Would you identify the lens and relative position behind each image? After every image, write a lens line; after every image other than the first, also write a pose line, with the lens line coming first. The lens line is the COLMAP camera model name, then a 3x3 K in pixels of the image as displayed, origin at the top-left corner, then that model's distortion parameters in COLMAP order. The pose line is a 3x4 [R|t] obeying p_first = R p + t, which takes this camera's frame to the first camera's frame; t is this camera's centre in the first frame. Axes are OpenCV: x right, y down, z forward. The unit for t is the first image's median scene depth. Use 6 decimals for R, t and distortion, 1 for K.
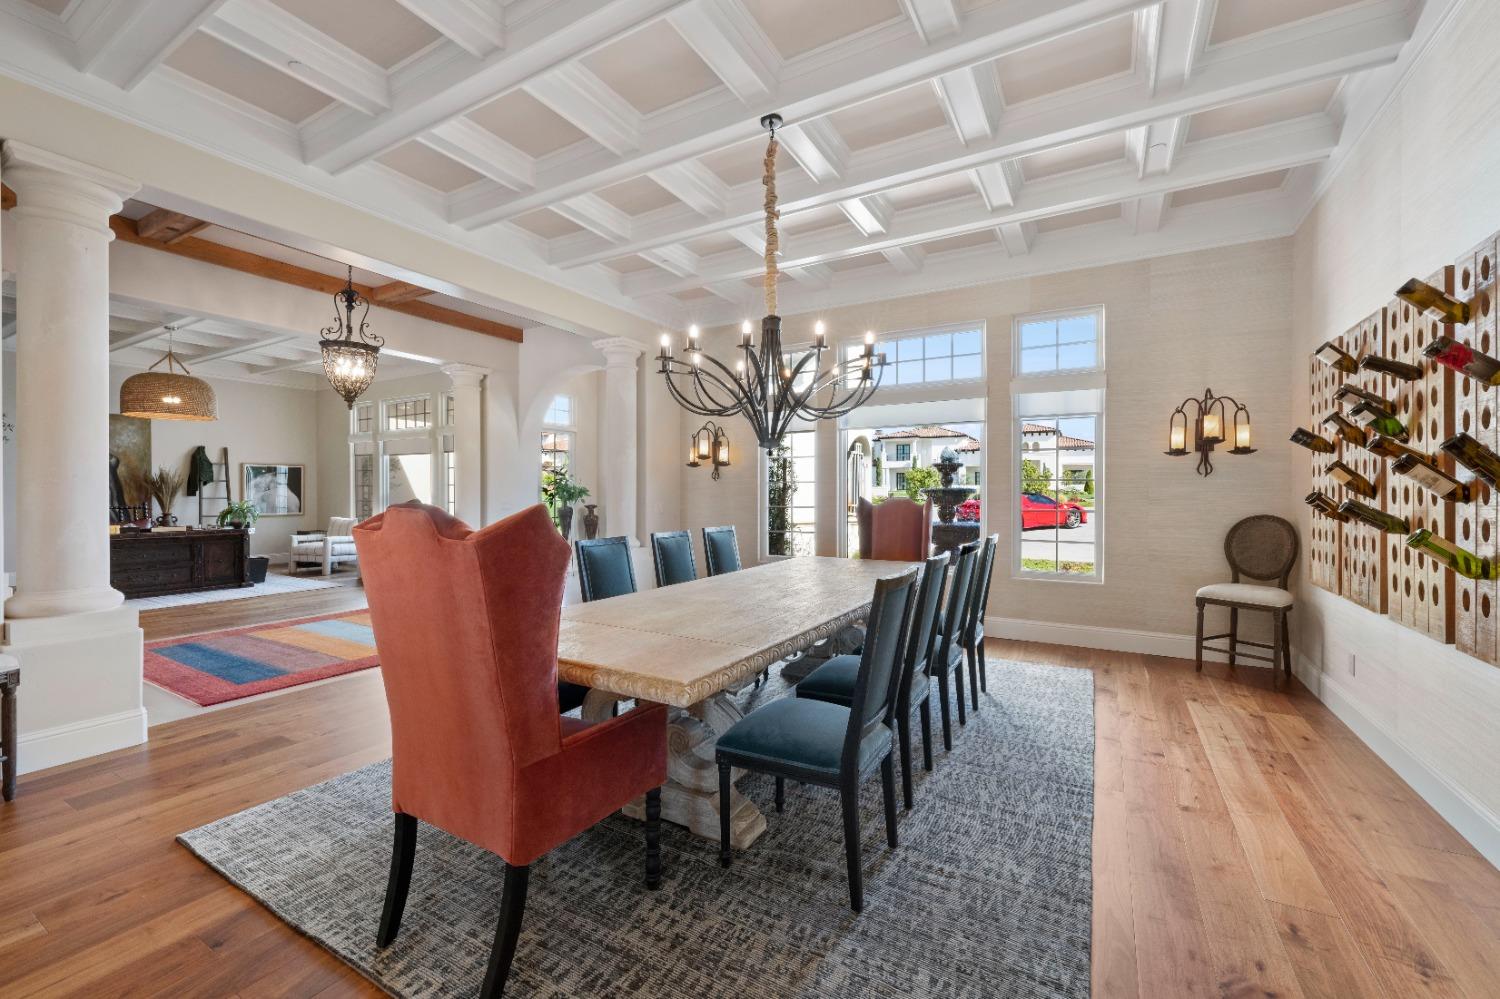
lens RADIAL K [[595.1, 0, 742.5], [0, 595.1, 503.6], [0, 0, 1]] dist [-0.002832, -0.000058]
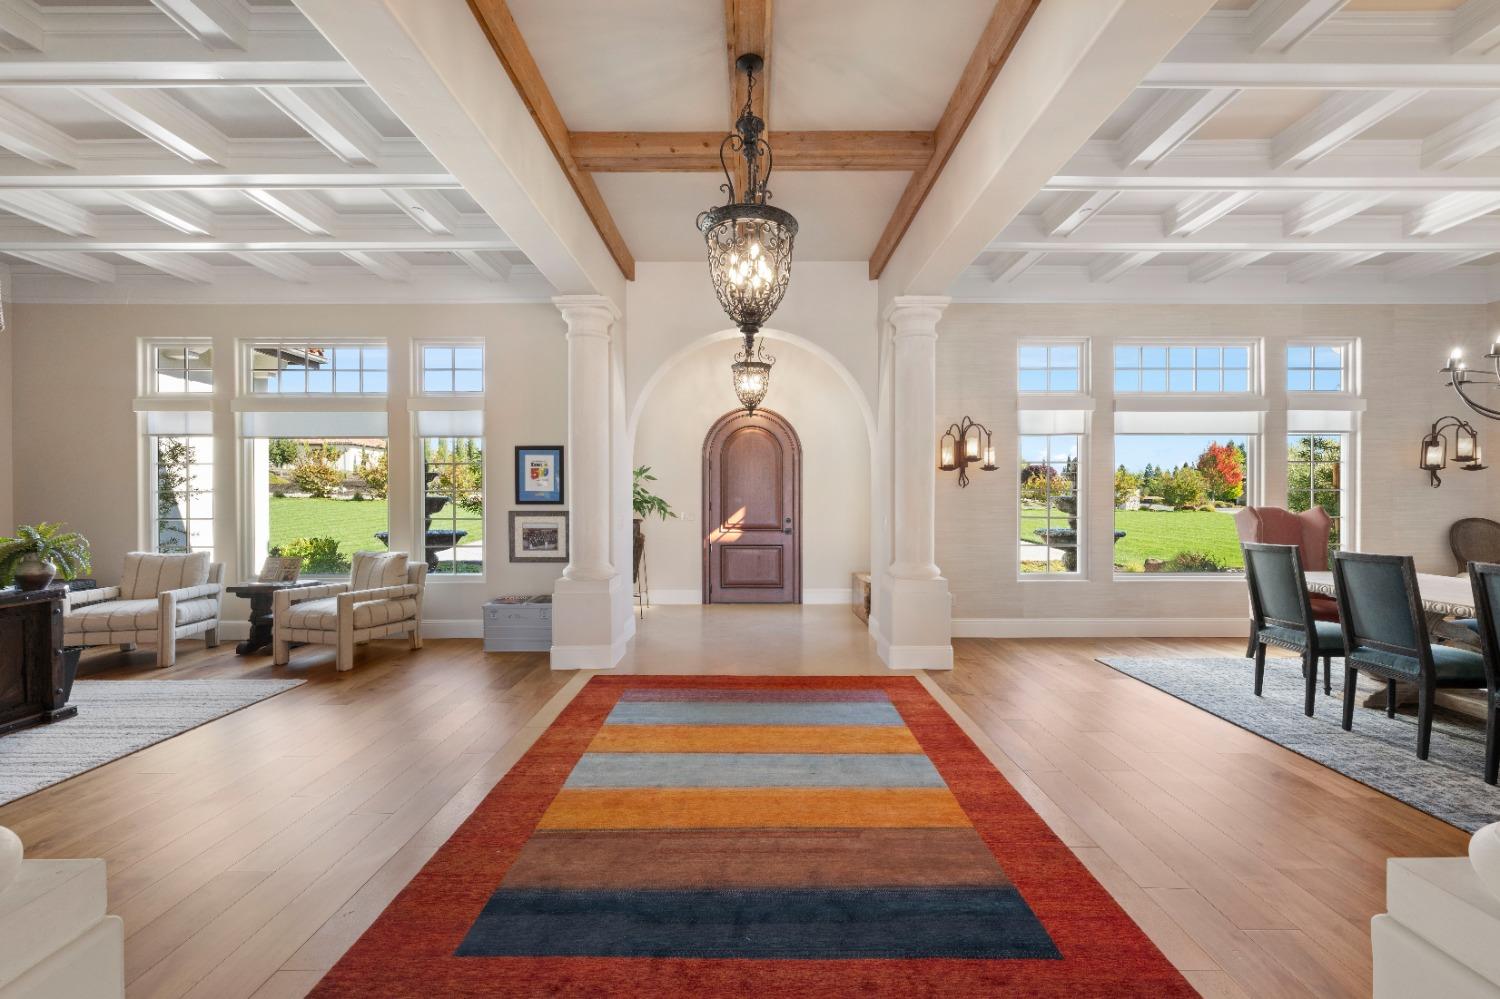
lens RADIAL K [[595.1, 0, 732.4], [0, 595.1, 546.6], [0, 0, 1]] dist [-0.002832, -0.000058]
pose [[0.864747, -0.041222, 0.500513, -0.528040], [0.012689, 0.998101, 0.060280, -0.007955], [-0.502047, -0.045776, 0.863628, 0.305151]]
